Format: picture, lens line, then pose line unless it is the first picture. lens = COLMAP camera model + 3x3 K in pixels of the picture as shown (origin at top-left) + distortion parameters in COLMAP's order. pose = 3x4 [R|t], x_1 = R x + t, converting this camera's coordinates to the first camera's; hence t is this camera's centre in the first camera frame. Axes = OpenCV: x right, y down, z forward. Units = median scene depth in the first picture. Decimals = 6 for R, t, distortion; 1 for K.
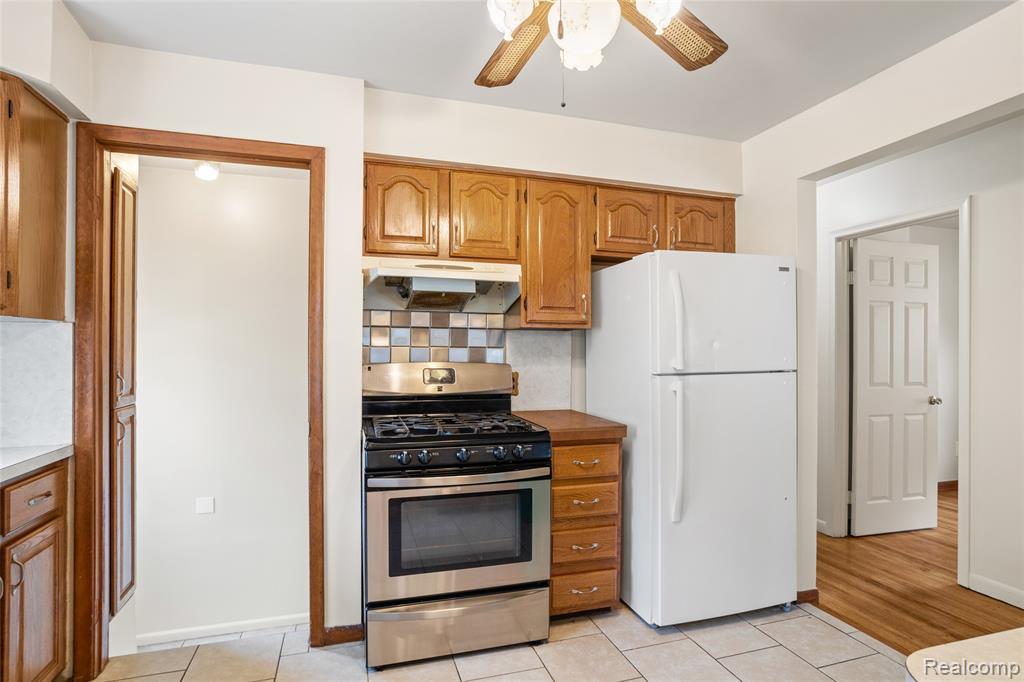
lens RADIAL K [[518.0, 0, 510.1], [0, 518.0, 344.9], [0, 0, 1]] dist [-0.007482, 0.000032]
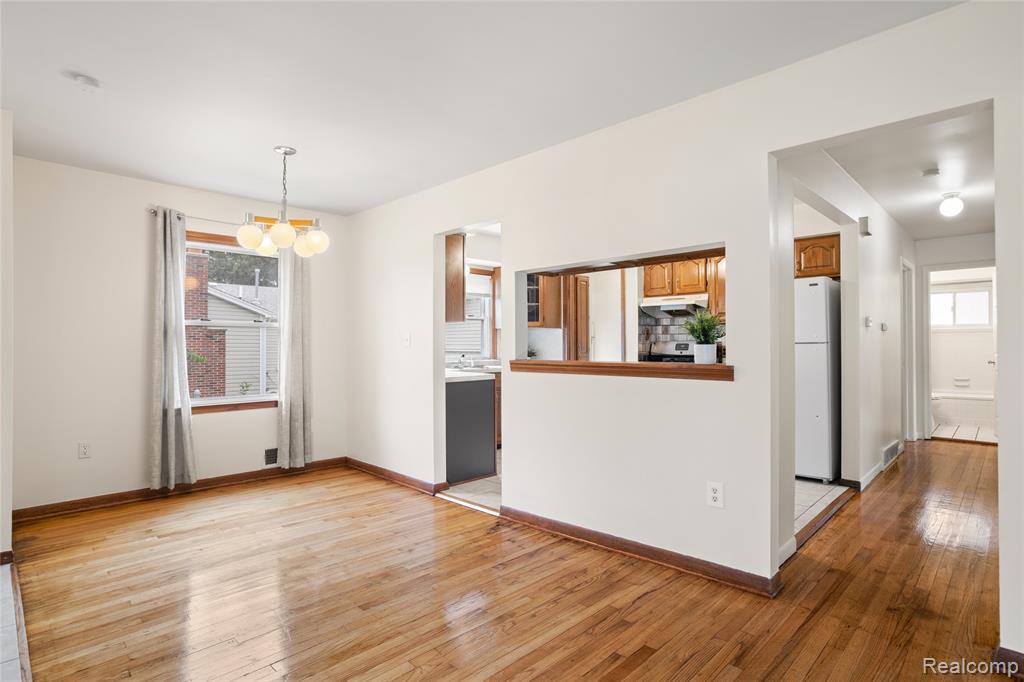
lens RADIAL K [[518.0, 0, 509.2], [0, 518.0, 340.1], [0, 0, 1]] dist [-0.007482, 0.000032]
pose [[0.458586, -0.013489, -0.888547, 1.618078], [0.009520, 0.999902, -0.010266, 0.050994], [0.888599, -0.003751, 0.458670, -0.731844]]
